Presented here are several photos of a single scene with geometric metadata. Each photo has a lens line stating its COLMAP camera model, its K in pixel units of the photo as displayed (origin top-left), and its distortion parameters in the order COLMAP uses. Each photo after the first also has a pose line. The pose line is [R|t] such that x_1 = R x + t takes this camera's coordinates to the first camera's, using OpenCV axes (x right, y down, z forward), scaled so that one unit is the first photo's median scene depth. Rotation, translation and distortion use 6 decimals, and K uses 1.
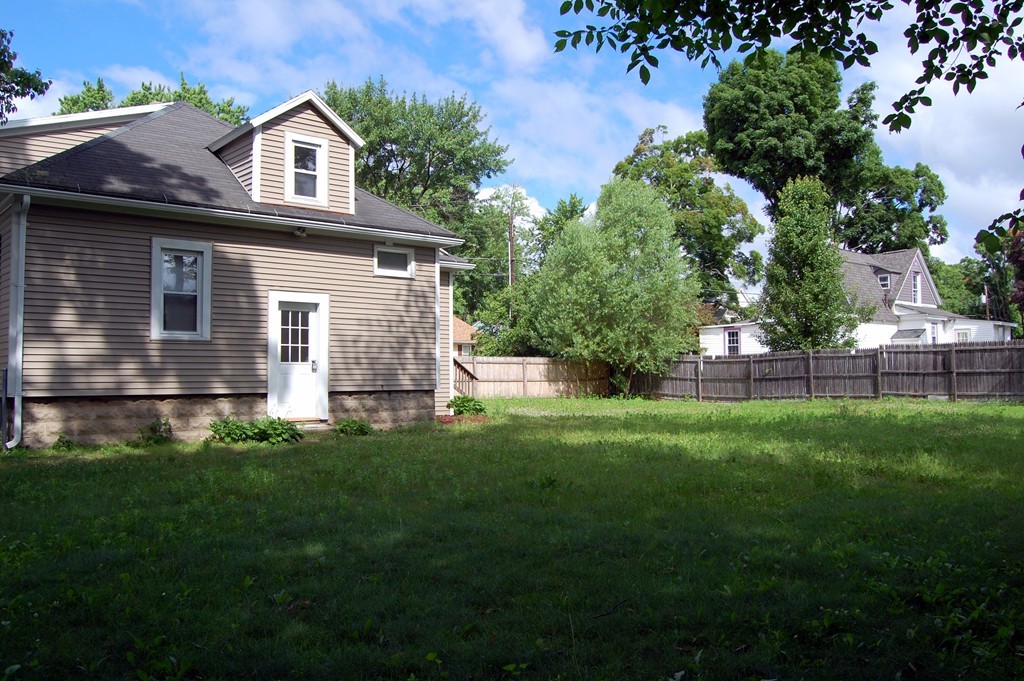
lens RADIAL K [[858.7, 0, 512.0], [0, 858.7, 340.5], [0, 0, 1]] dist [-0.081027, 0.013416]
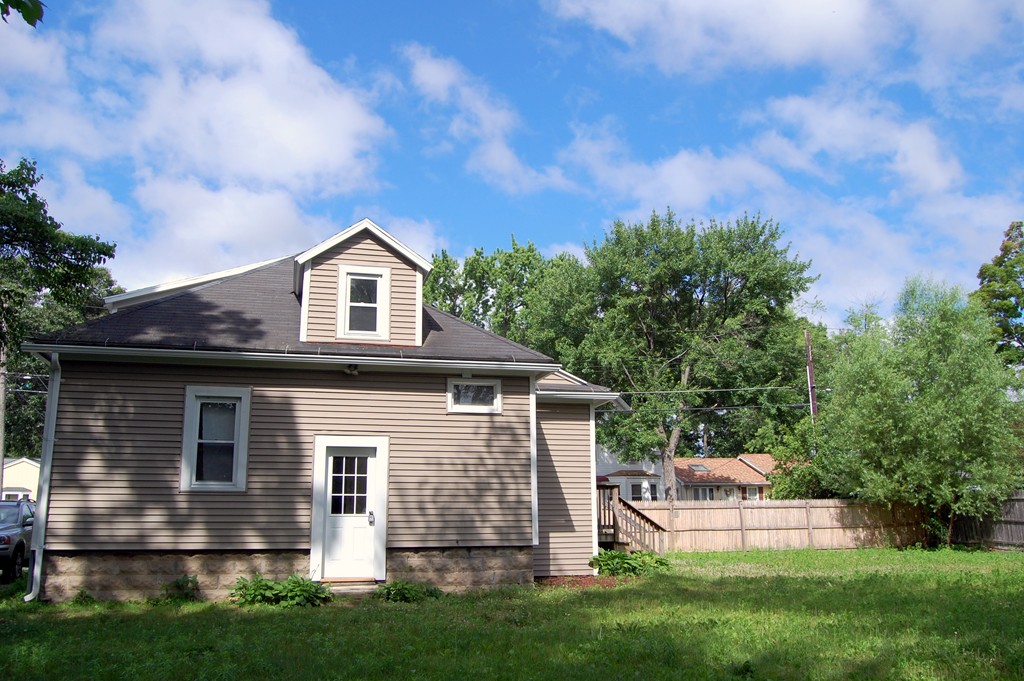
lens RADIAL K [[858.7, 0, 512.0], [0, 858.7, 340.5], [0, 0, 1]] dist [-0.081027, 0.013416]
pose [[0.895052, -0.097254, -0.435228, 0.301527], [0.023562, 0.984881, -0.171622, 0.003736], [0.445338, 0.143356, 0.883812, 0.252862]]
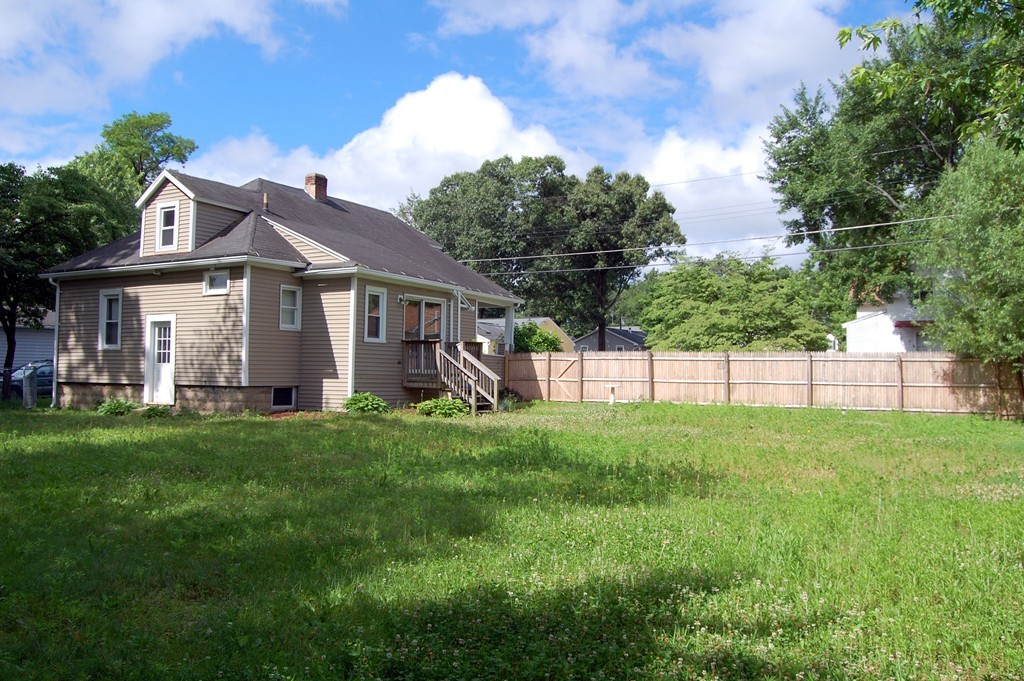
lens RADIAL K [[858.7, 0, 512.0], [0, 858.7, 340.5], [0, 0, 1]] dist [-0.081027, 0.013416]
pose [[0.333896, -0.025270, -0.942271, 1.241726], [0.028567, 0.999453, -0.016680, 0.026760], [0.942177, -0.021349, 0.334435, 1.049393]]
